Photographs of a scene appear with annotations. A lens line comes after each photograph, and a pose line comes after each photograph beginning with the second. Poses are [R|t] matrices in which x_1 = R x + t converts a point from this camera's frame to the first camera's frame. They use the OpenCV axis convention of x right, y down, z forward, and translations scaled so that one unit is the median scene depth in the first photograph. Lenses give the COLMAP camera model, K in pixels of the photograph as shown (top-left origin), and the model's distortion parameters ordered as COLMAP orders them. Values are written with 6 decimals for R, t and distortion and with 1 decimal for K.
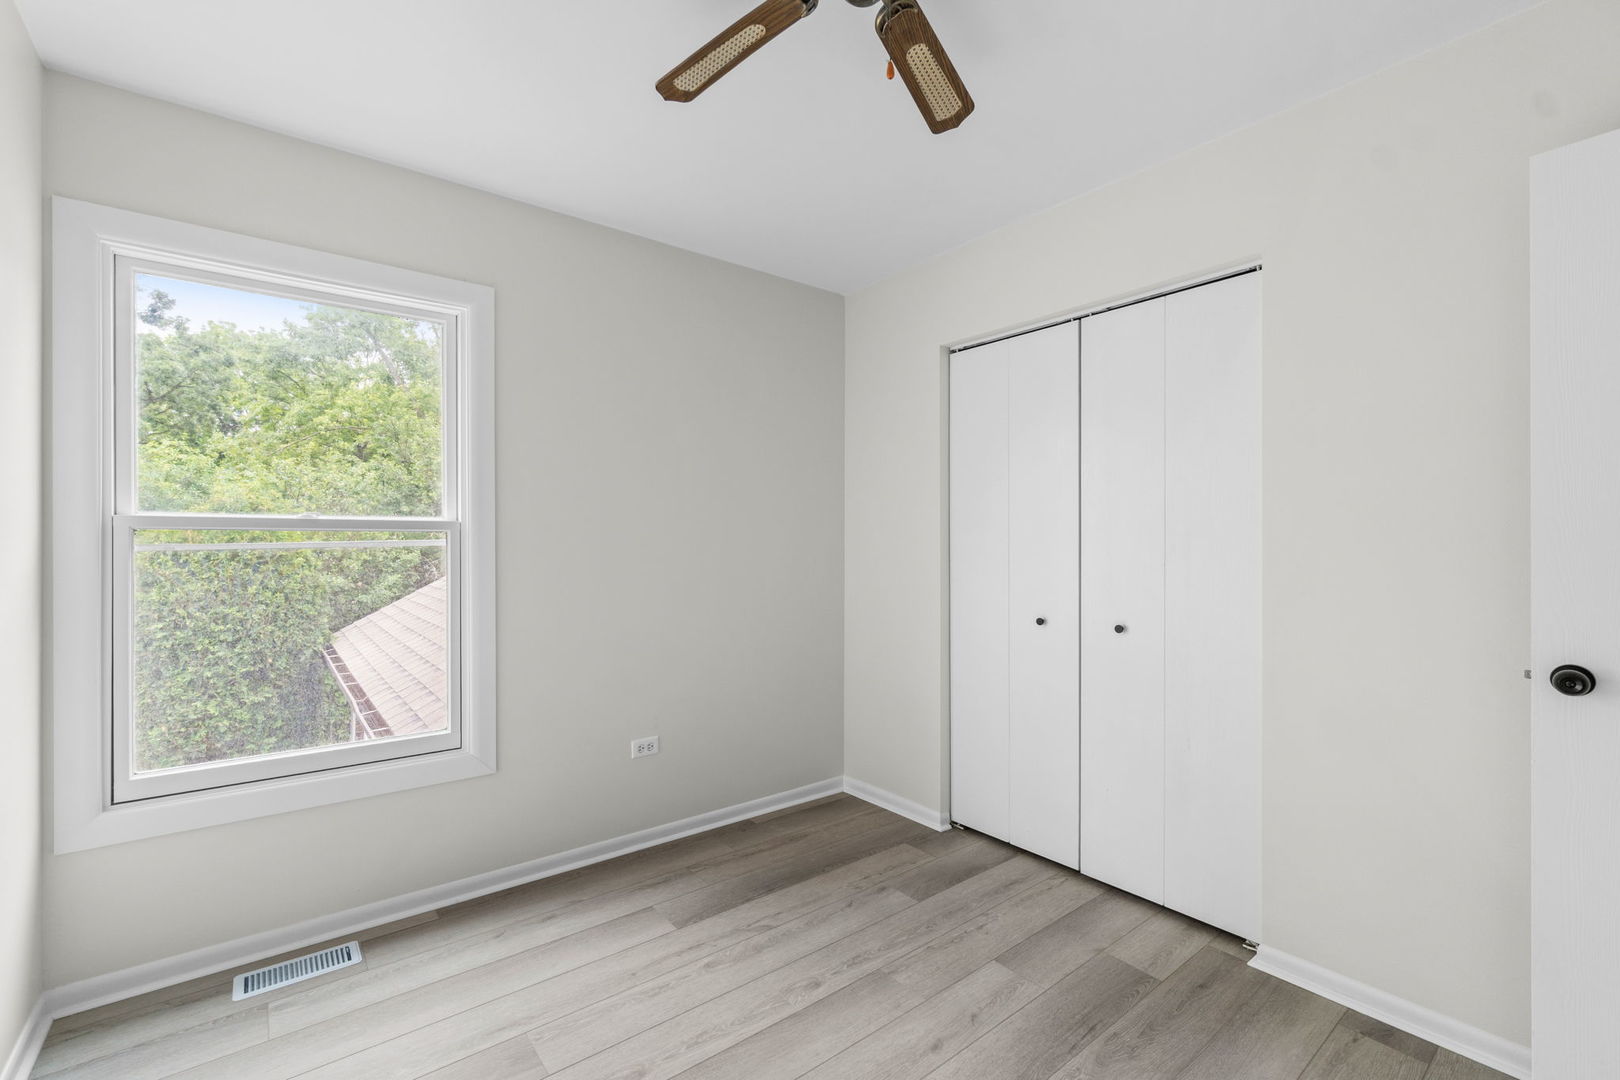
lens RADIAL K [[724.3, 0, 818.8], [0, 724.3, 534.9], [0, 0, 1]] dist [-0.006428, 0.002054]
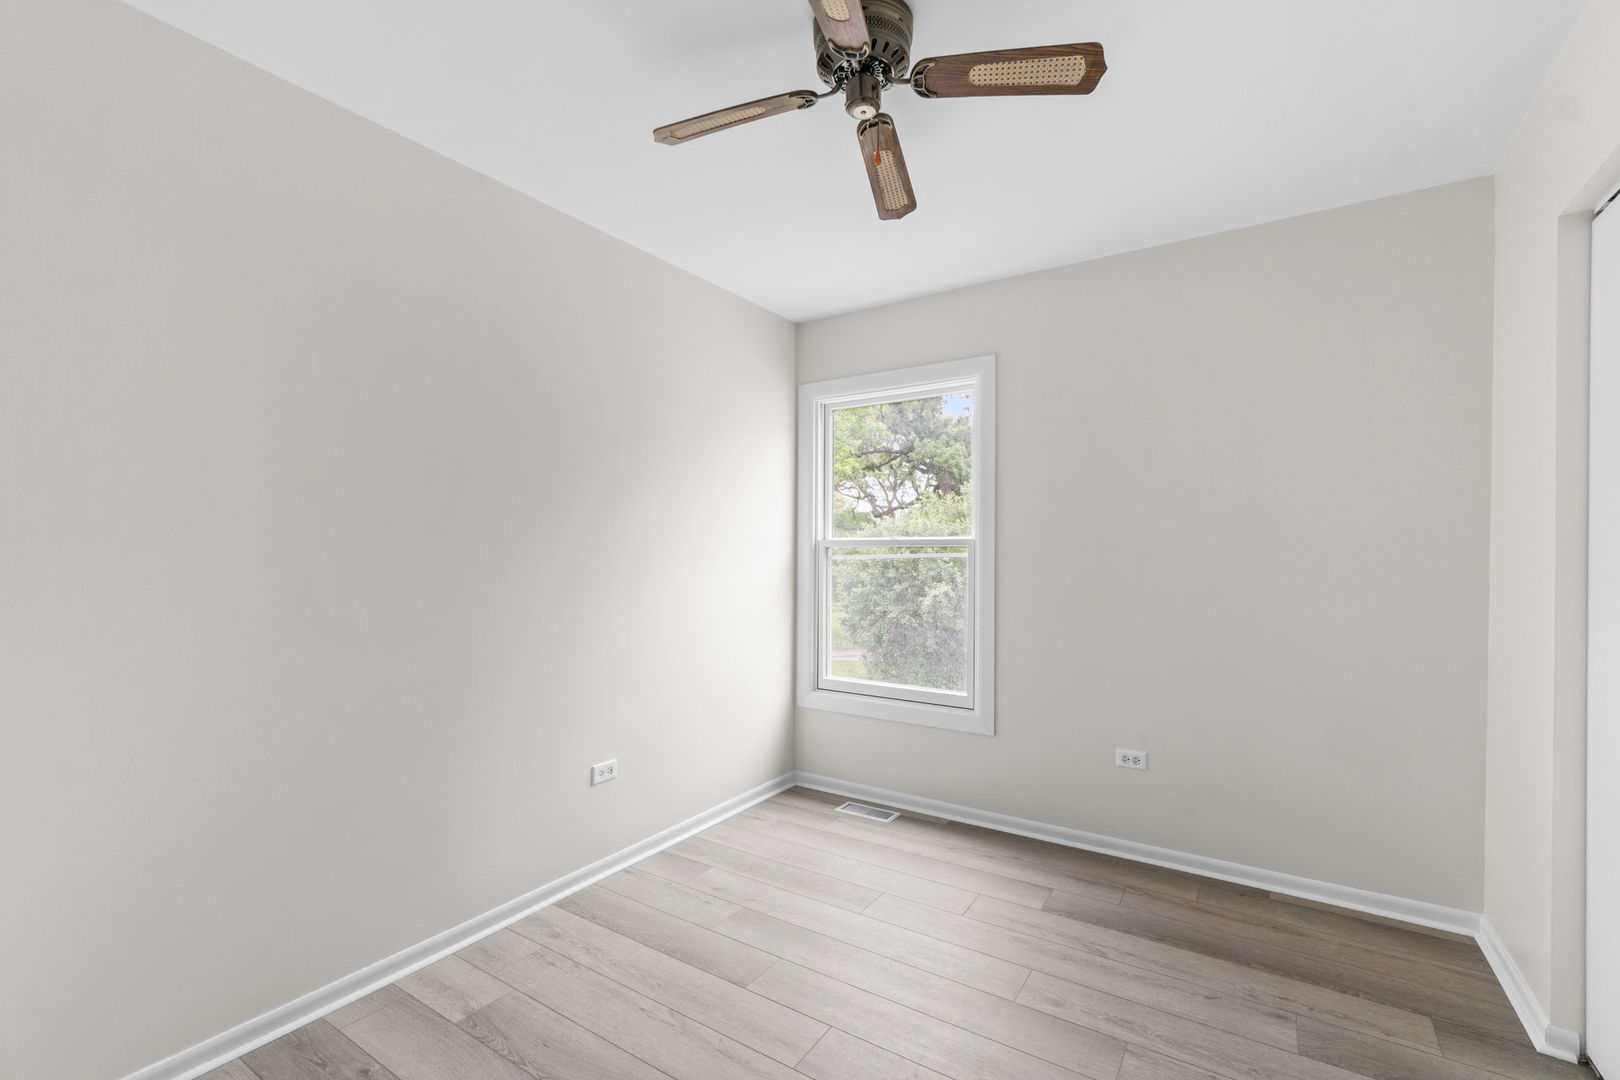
lens RADIAL K [[724.3, 0, 782.4], [0, 724.3, 545.3], [0, 0, 1]] dist [-0.006428, 0.002054]
pose [[0.263243, -0.010267, -0.964675, 0.696469], [0.005127, 0.999944, -0.009243, 0.003320], [0.964716, -0.002513, 0.263281, 0.310418]]
